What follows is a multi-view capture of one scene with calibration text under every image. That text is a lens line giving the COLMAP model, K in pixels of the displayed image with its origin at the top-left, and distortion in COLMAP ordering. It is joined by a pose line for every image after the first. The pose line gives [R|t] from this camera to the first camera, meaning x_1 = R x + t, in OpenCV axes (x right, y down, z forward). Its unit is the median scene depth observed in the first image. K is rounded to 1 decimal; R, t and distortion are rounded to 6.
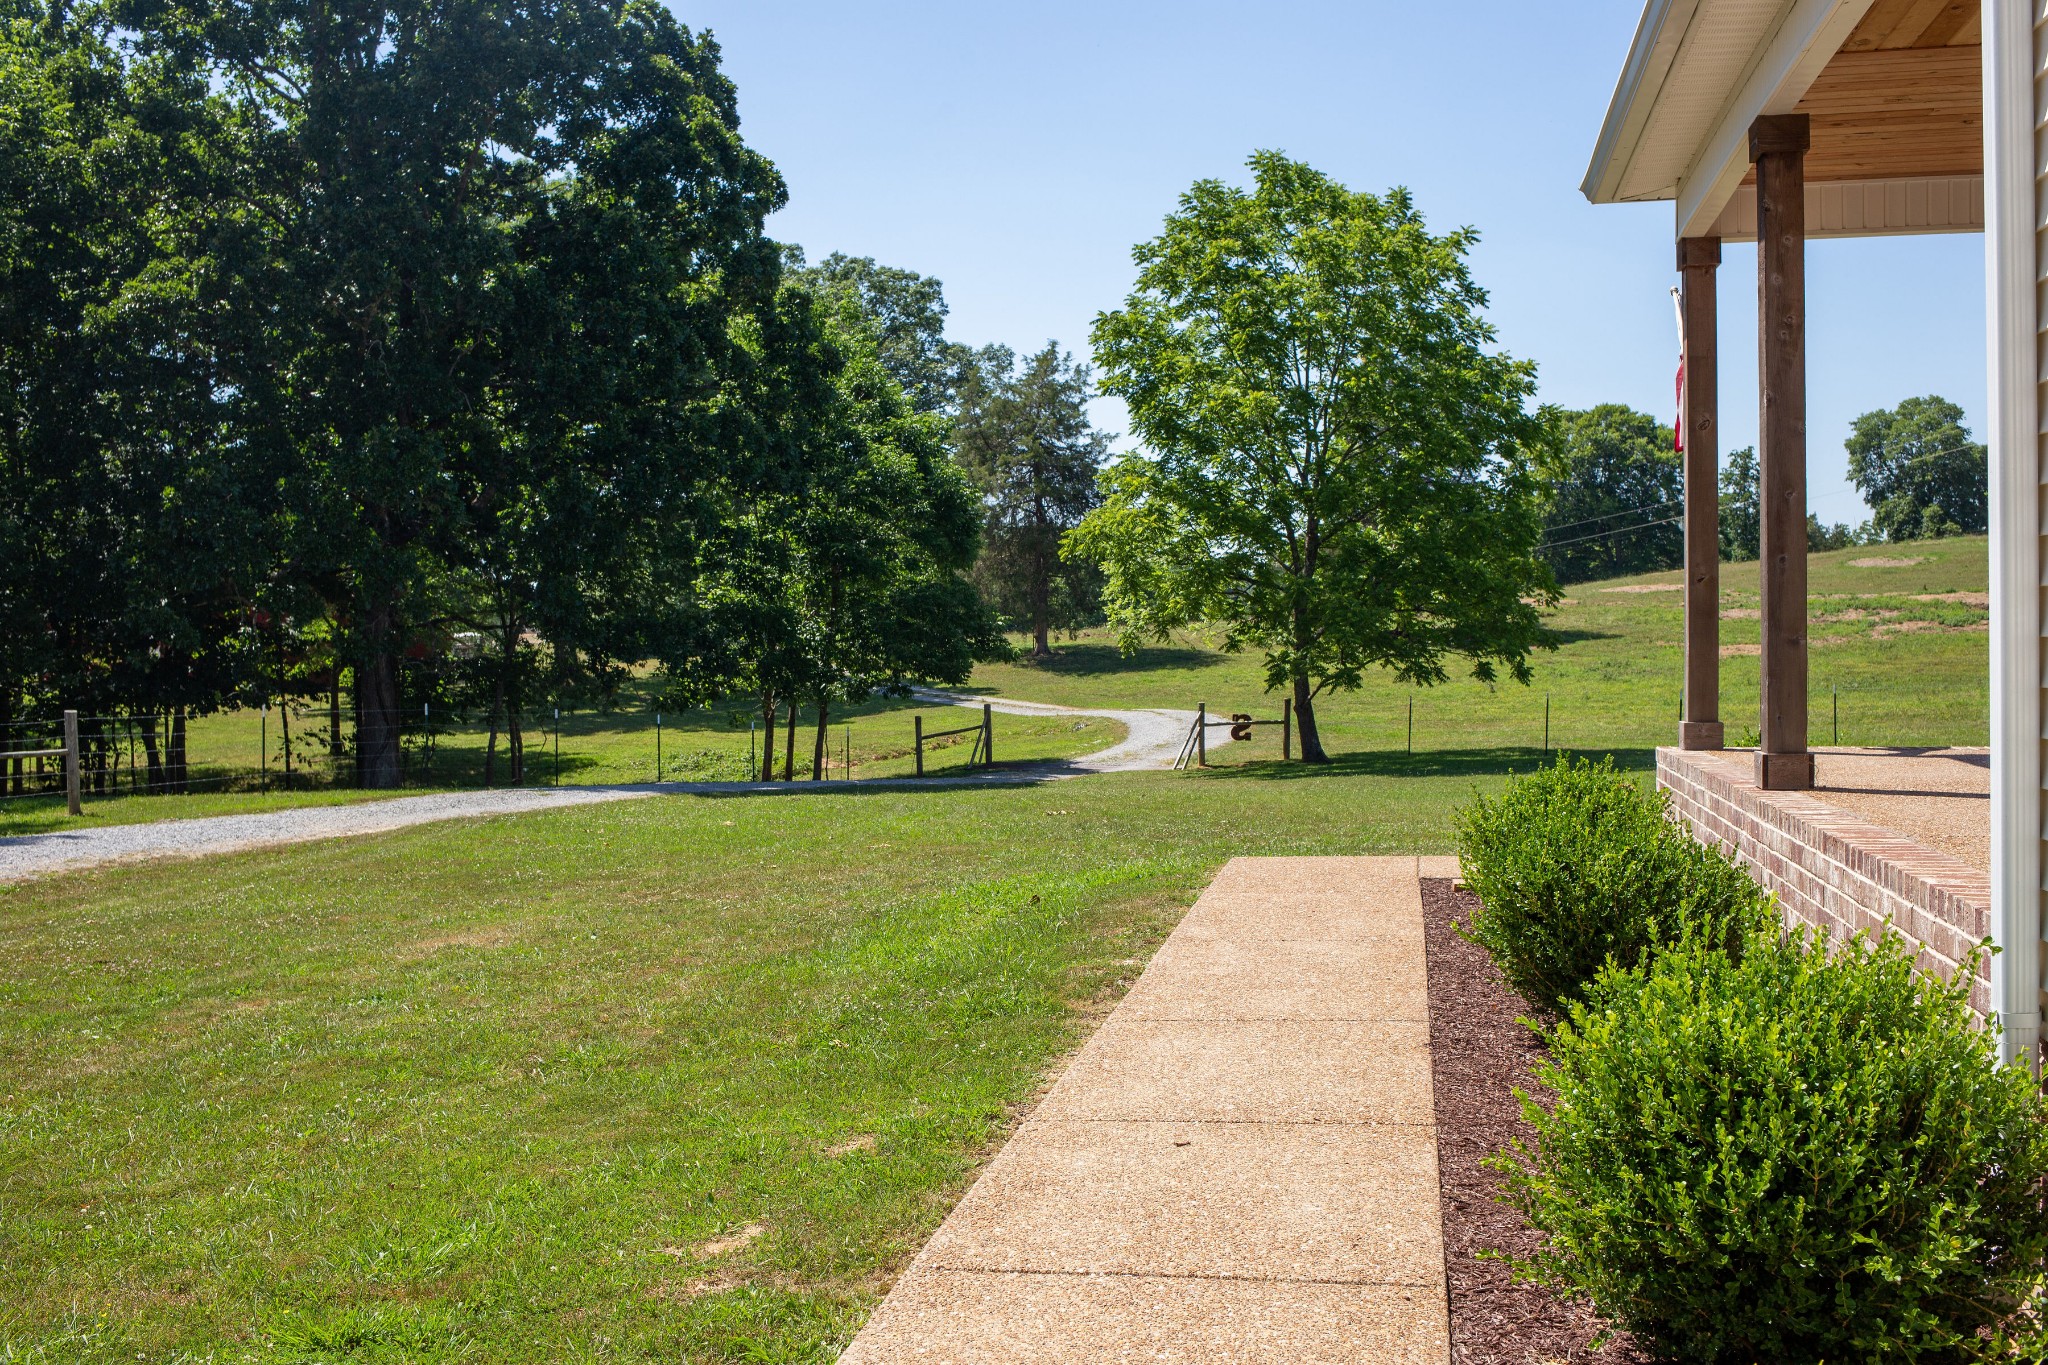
lens RADIAL K [[1956.5, 0, 1005.4], [0, 1956.5, 683.4], [0, 0, 1]] dist [-0.062388, 0.000000]
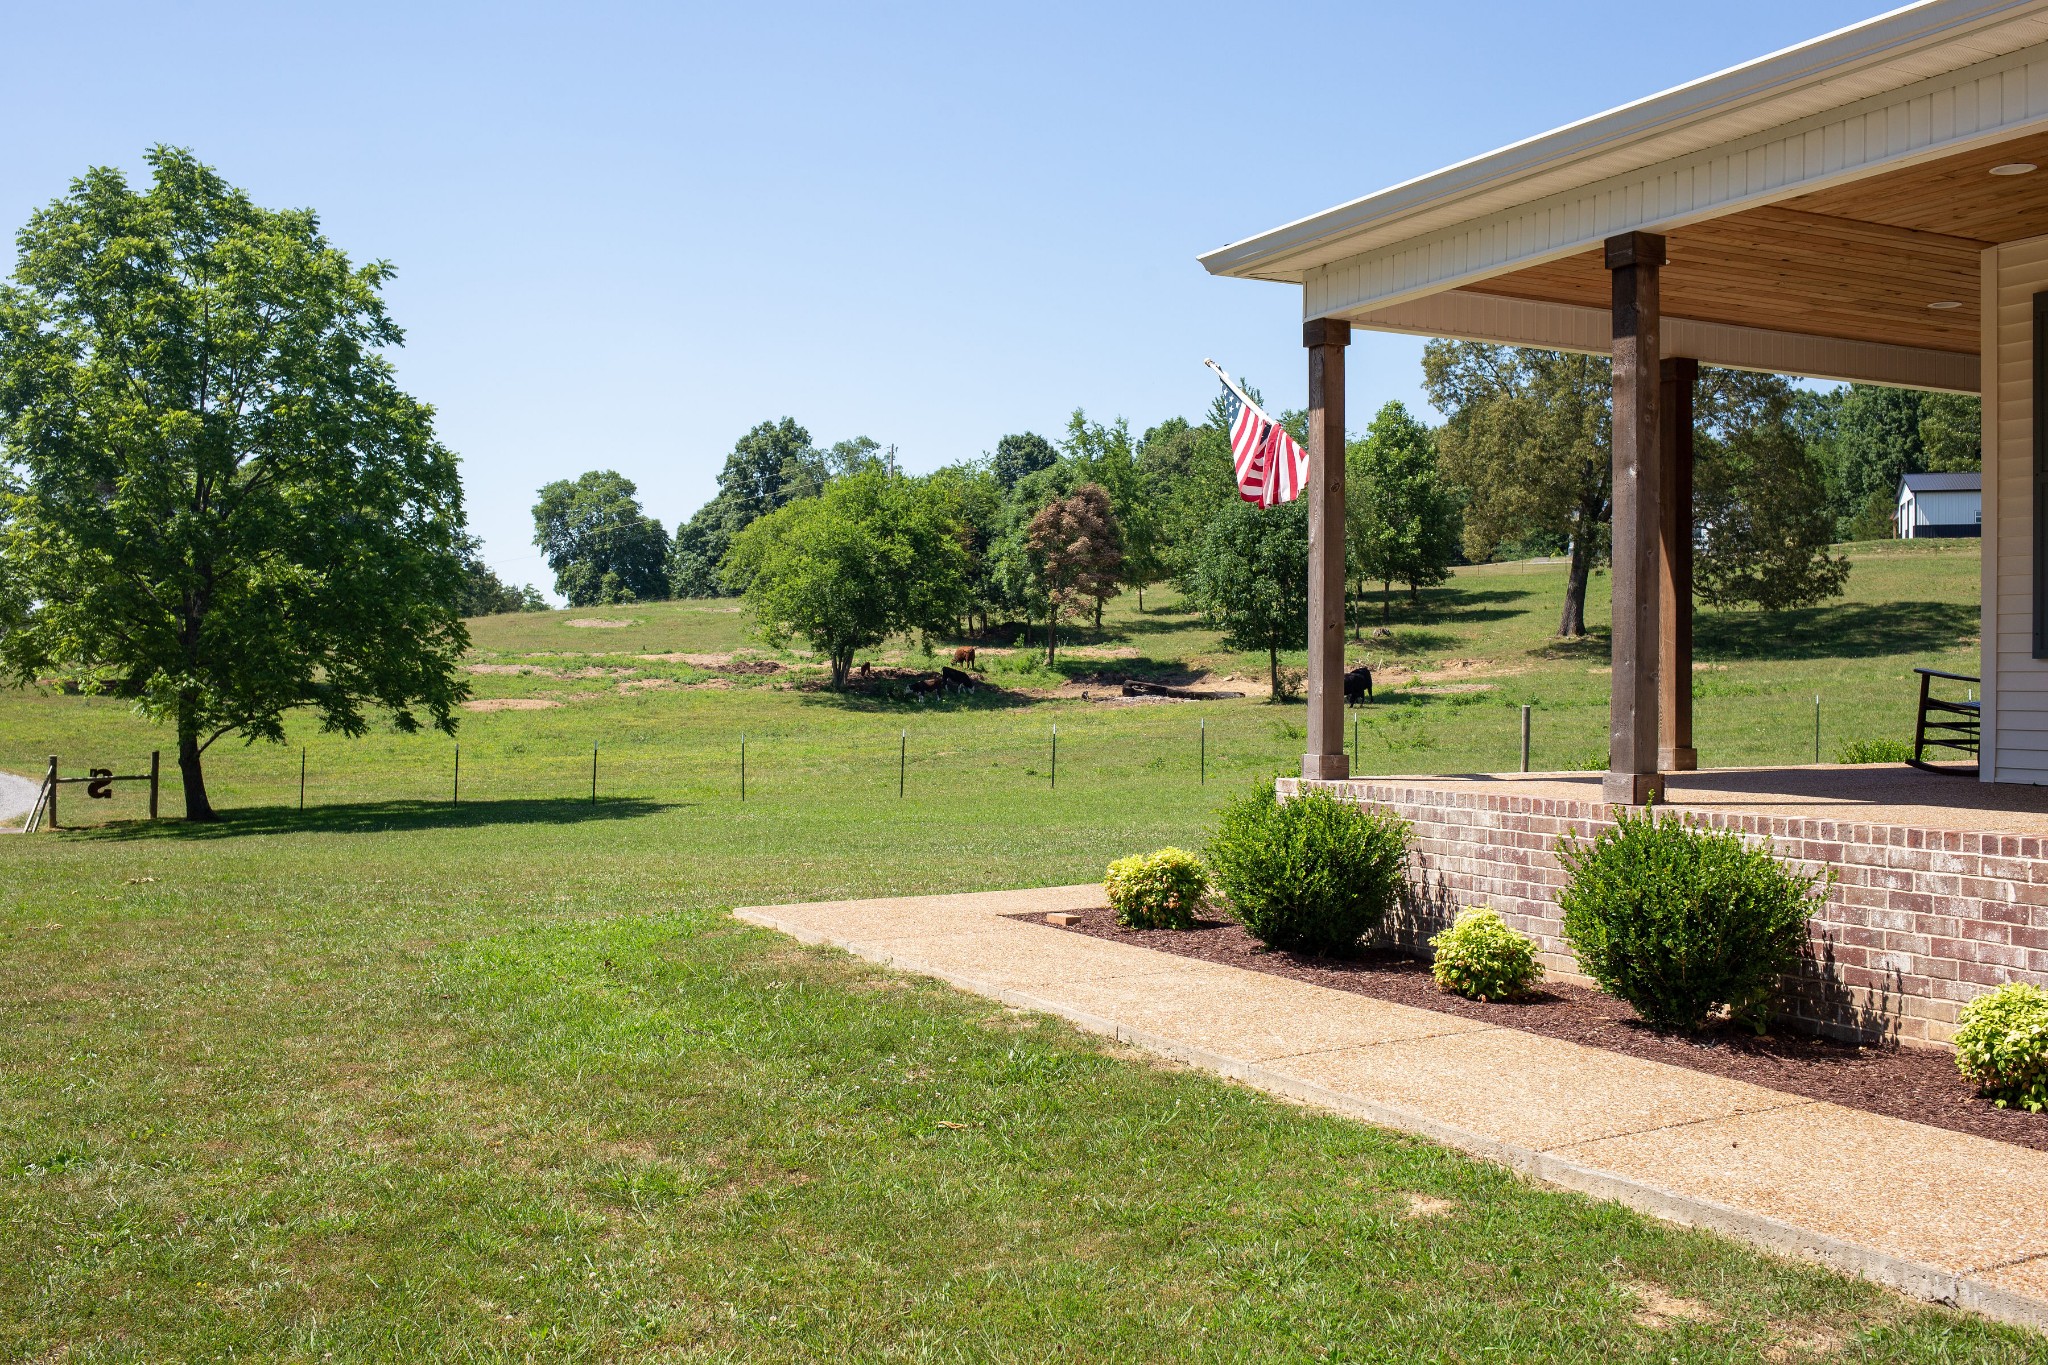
lens RADIAL K [[1956.5, 0, 1013.2], [0, 1956.5, 684.8], [0, 0, 1]] dist [-0.062388, 0.000000]
pose [[0.777116, 0.016158, 0.629150, -0.109795], [0.001490, 0.999620, -0.027512, 0.002281], [-0.629356, 0.022318, 0.776797, 0.054669]]
